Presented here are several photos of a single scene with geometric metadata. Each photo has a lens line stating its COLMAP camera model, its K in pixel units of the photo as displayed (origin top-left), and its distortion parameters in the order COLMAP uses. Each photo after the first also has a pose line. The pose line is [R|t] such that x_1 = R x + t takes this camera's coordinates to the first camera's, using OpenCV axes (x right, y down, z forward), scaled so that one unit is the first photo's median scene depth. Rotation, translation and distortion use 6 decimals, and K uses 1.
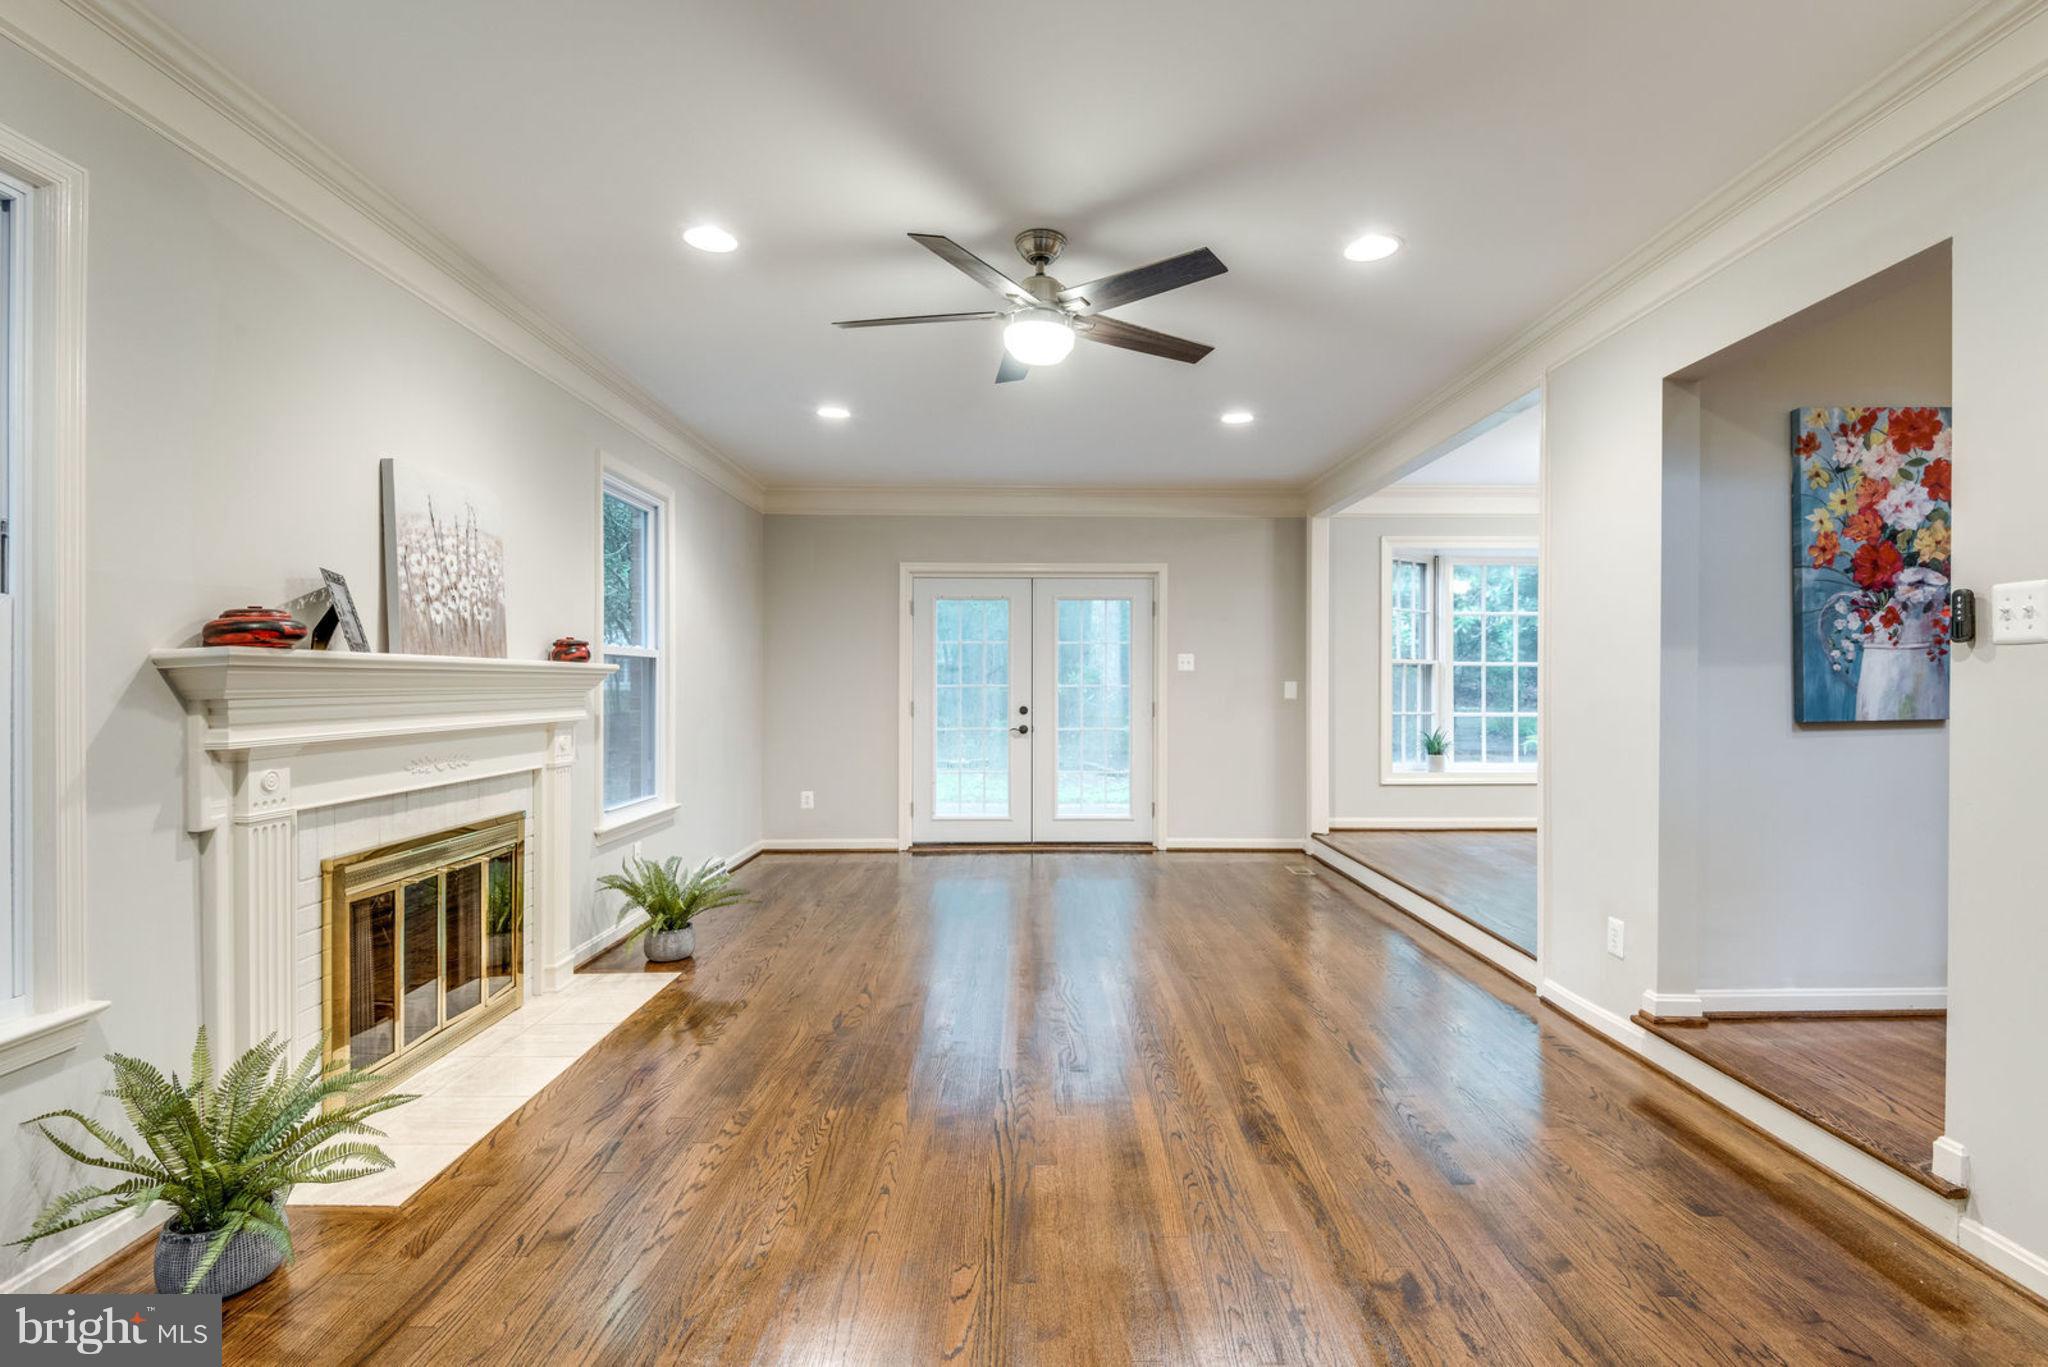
lens RADIAL K [[963.9, 0, 1046.6], [0, 963.9, 687.1], [0, 0, 1]] dist [0.024174, -0.017332]
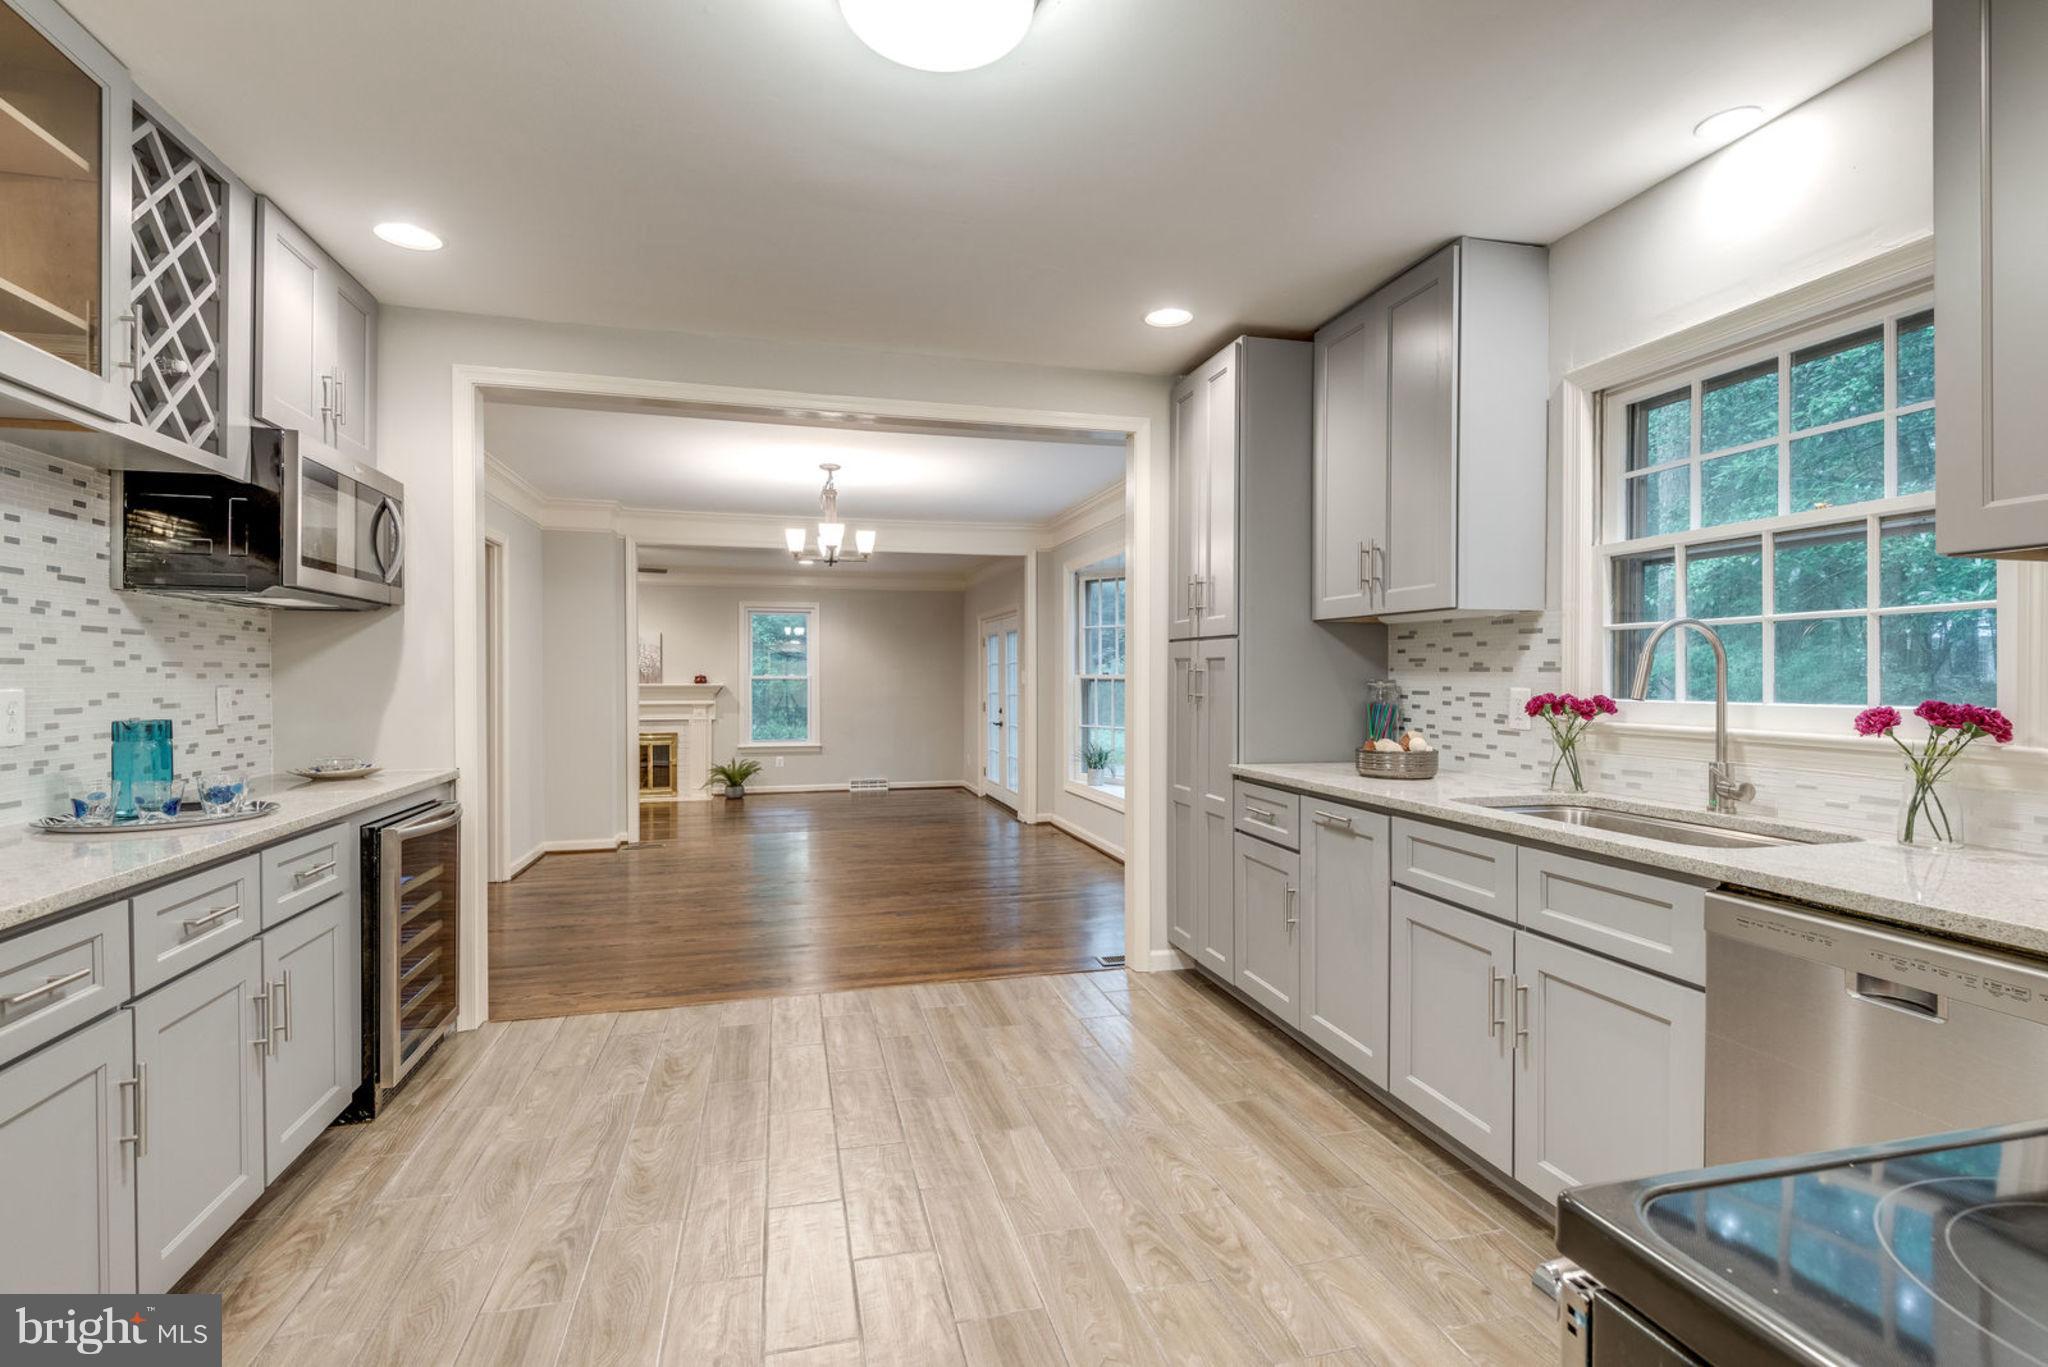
lens RADIAL K [[963.9, 0, 1031.7], [0, 963.9, 681.3], [0, 0, 1]] dist [0.024174, -0.017332]
pose [[0.229610, 0.004809, -0.973271, 2.552034], [-0.002518, 0.999987, 0.004347, -0.048164], [0.973279, 0.001452, 0.229619, 1.318007]]
